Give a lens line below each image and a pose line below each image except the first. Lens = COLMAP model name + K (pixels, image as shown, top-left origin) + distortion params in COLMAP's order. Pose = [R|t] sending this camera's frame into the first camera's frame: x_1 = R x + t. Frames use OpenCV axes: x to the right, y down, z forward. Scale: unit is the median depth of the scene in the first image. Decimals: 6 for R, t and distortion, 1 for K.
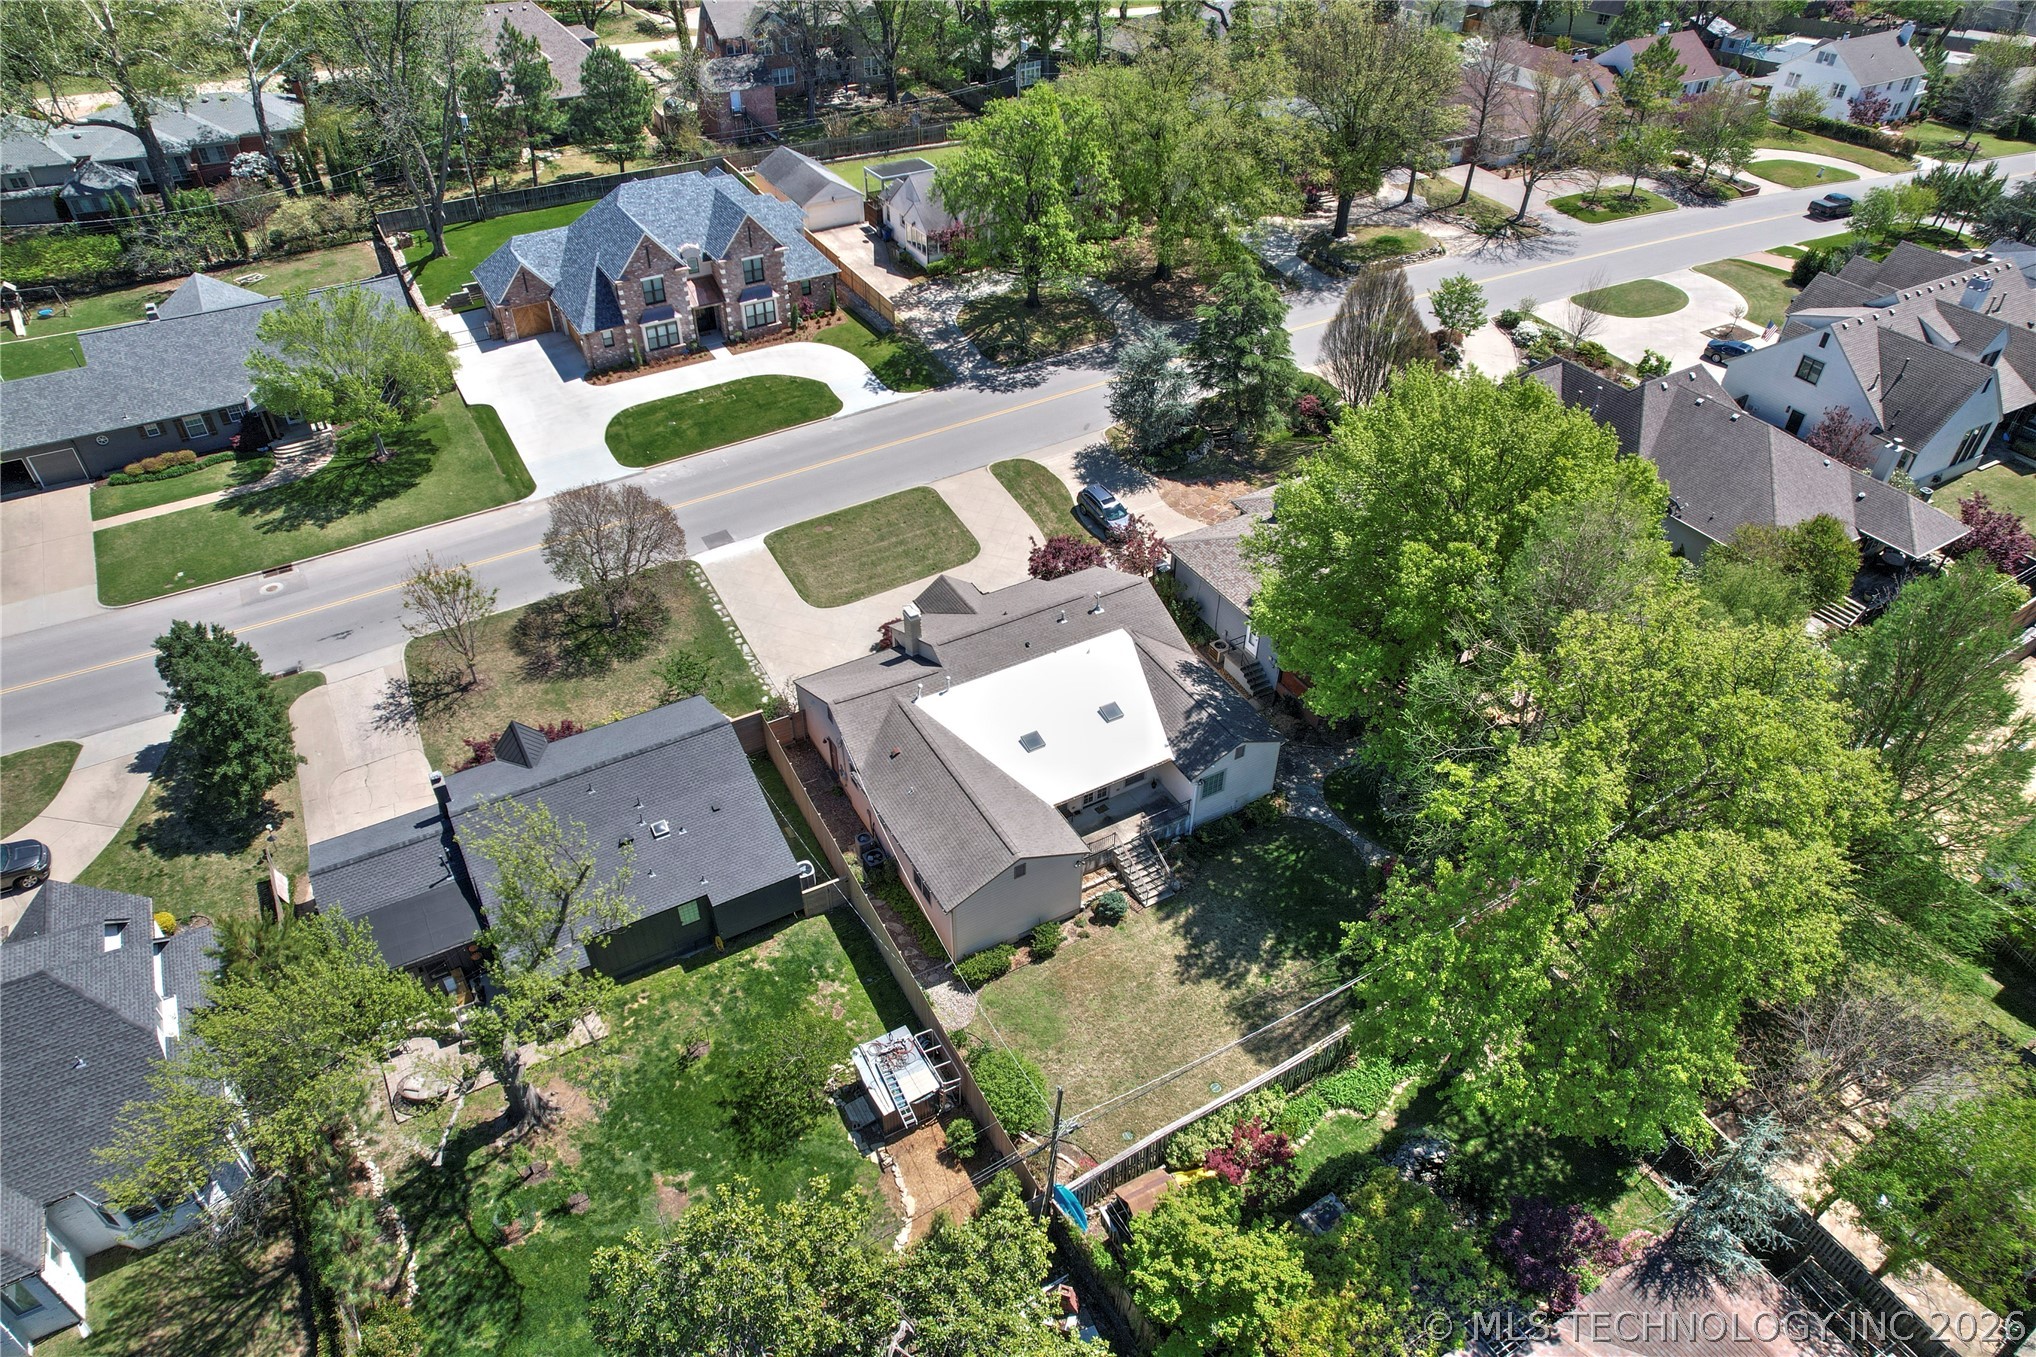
lens RADIAL K [[1309.9, 0, 1019.9], [0, 1309.9, 685.7], [0, 0, 1]] dist [-0.068532, 0.066171]
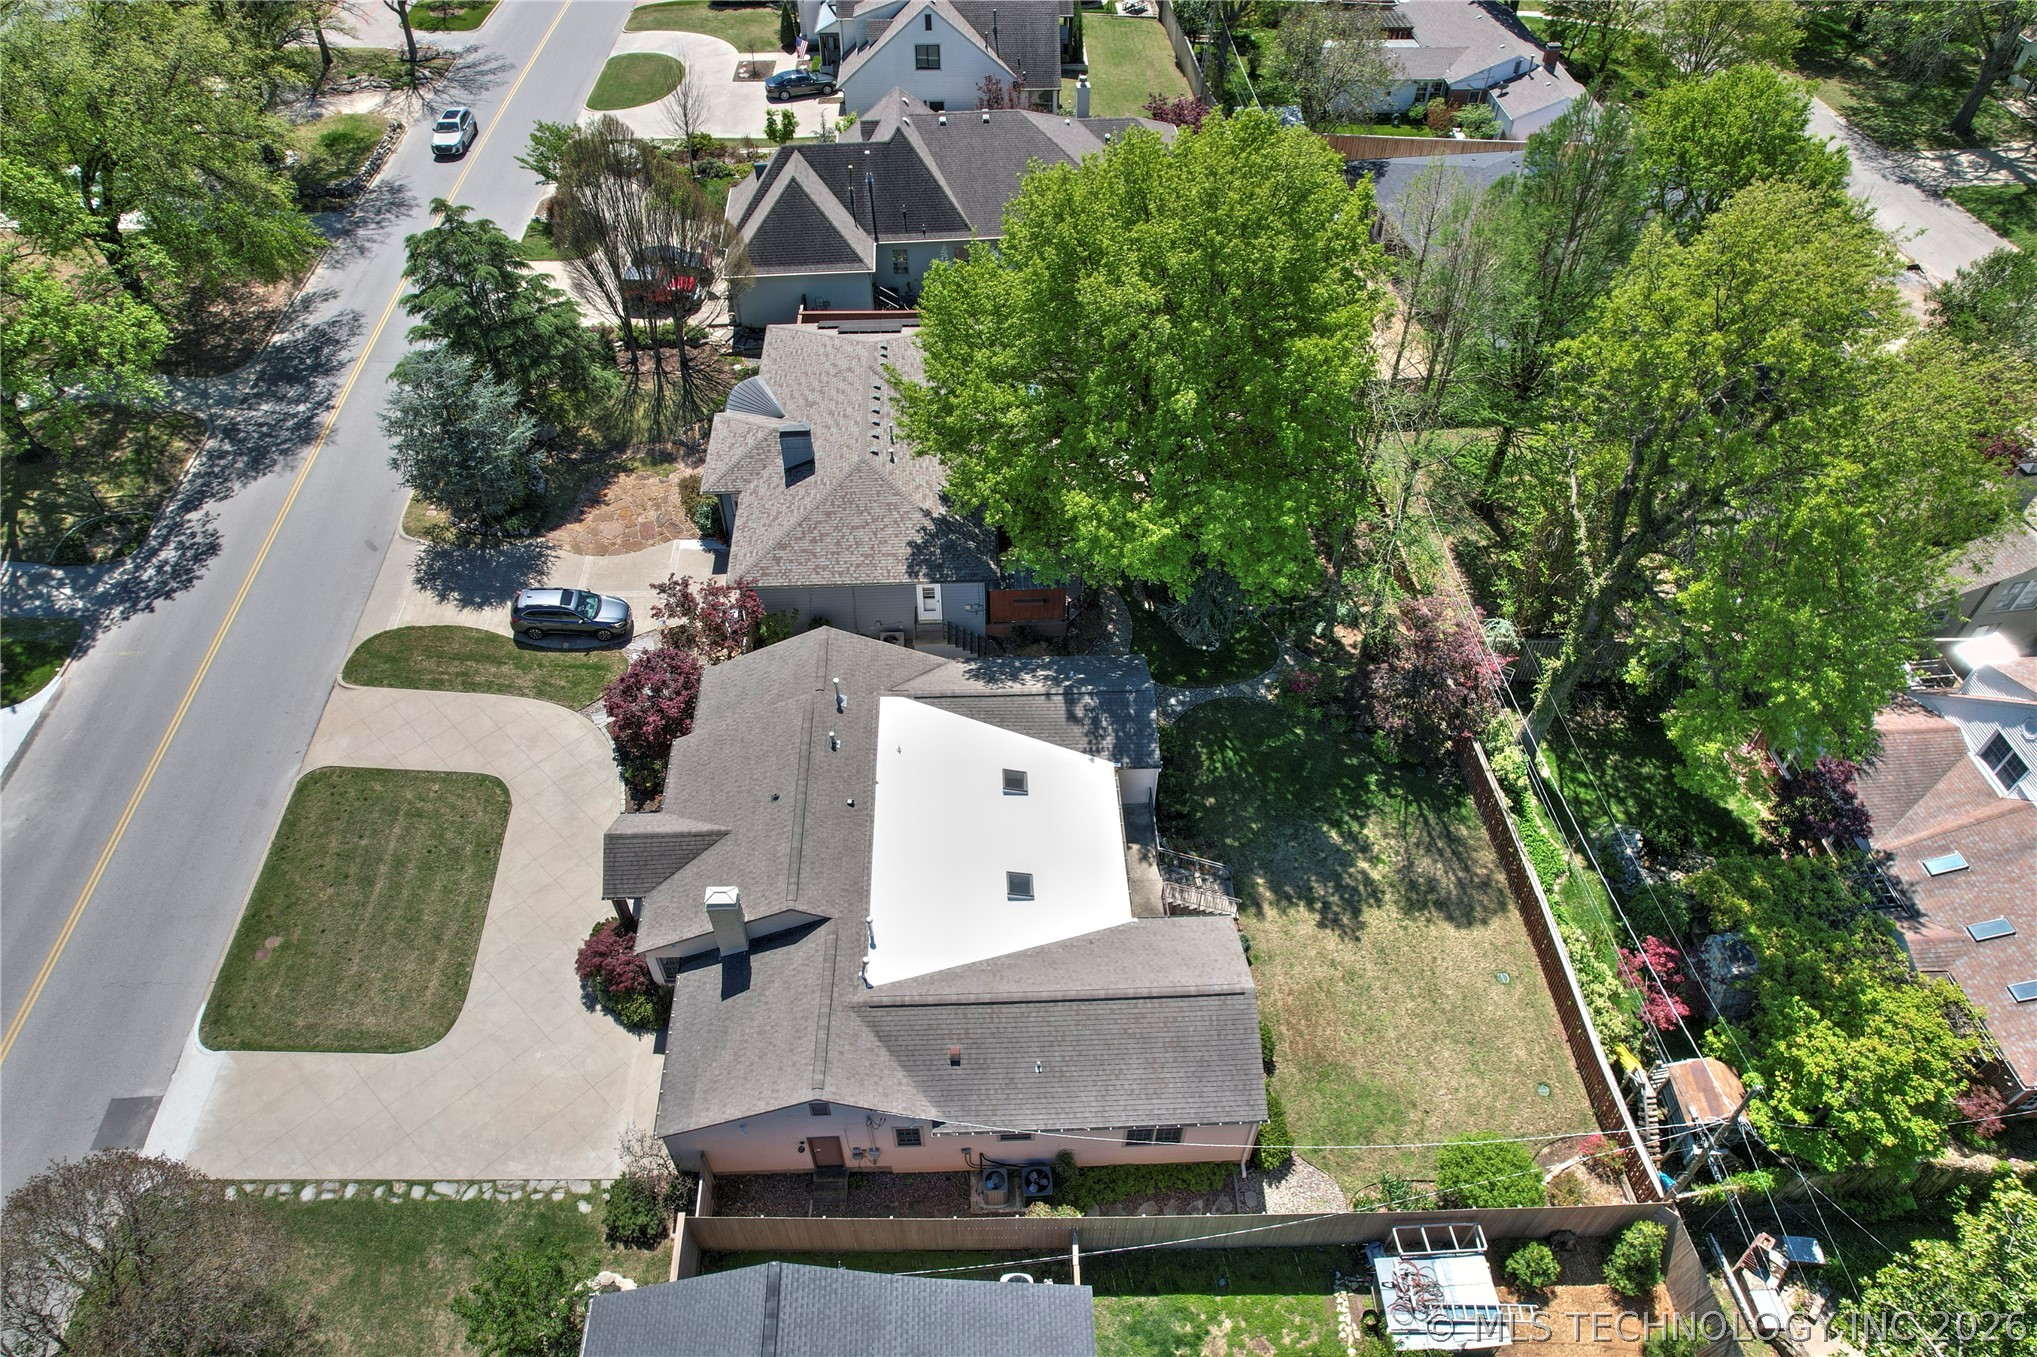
lens RADIAL K [[1322.7, 0, 1020.8], [0, 1322.7, 672.3], [0, 0, 1]] dist [-0.040584, 0.003934]
pose [[0.454967, -0.637195, 0.622083, -0.348304], [0.561334, 0.747517, 0.355138, -0.285500], [-0.691310, 0.187620, 0.697775, 0.480658]]
